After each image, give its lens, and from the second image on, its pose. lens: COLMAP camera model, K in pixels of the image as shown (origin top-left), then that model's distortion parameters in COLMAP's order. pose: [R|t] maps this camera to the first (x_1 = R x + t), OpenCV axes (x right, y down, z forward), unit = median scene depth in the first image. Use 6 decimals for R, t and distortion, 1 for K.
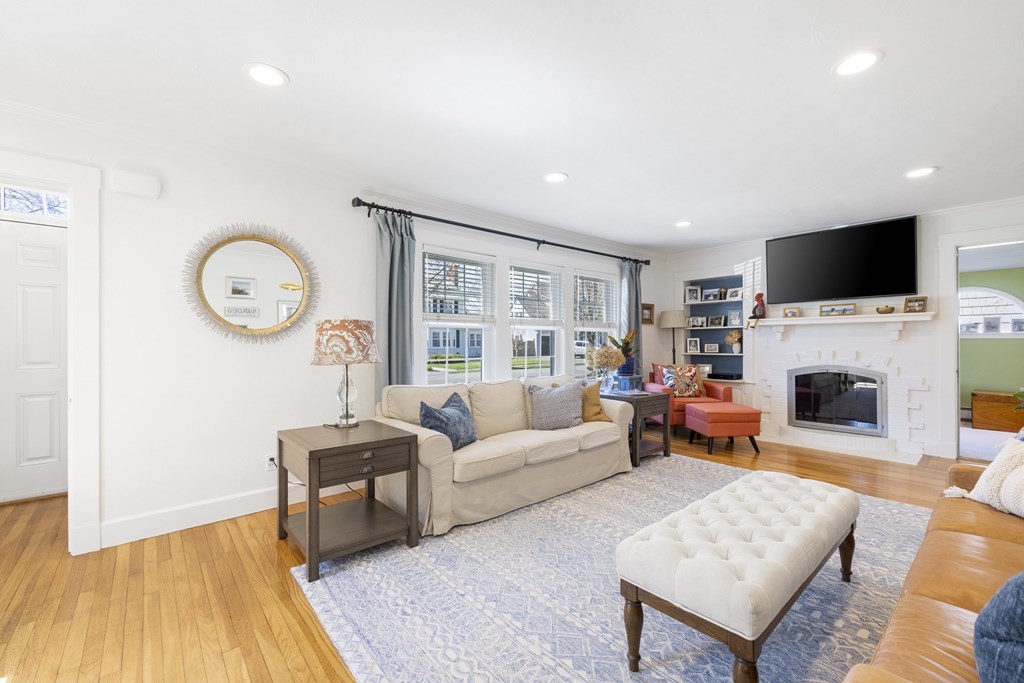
lens RADIAL K [[433.6, 0, 515.5], [0, 433.6, 336.2], [0, 0, 1]] dist [-0.003466, -0.000379]
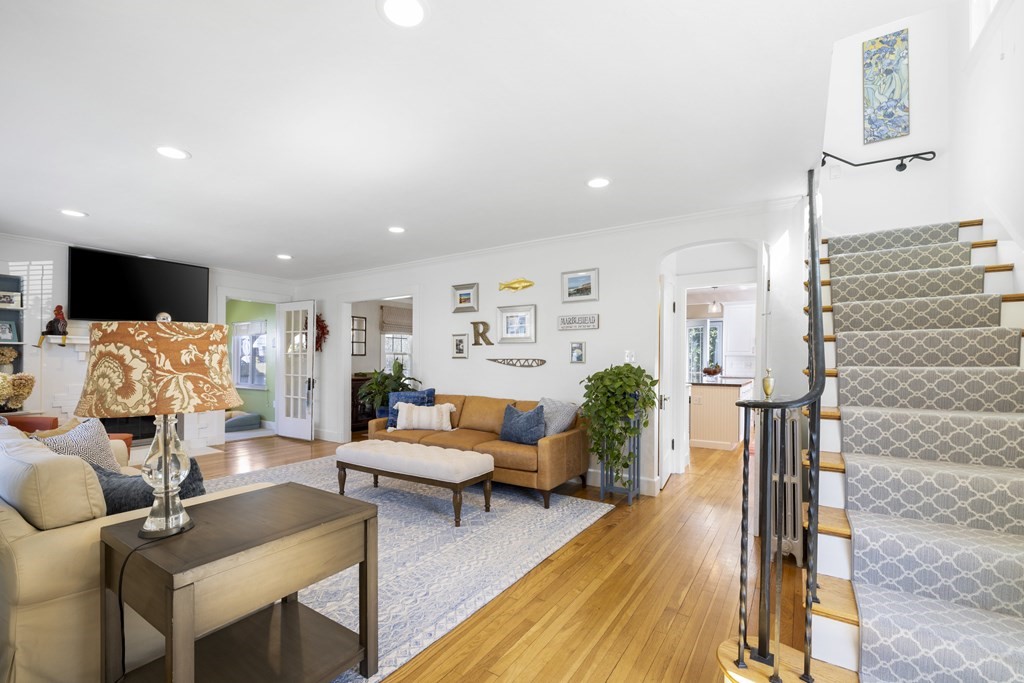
lens RADIAL K [[433.6, 0, 507.5], [0, 433.6, 359.1], [0, 0, 1]] dist [-0.003466, -0.000379]
pose [[-0.265835, 0.003029, 0.964014, -0.847563], [-0.015087, 0.999860, -0.007302, -0.000520], [-0.963901, -0.016485, -0.265752, 0.643685]]
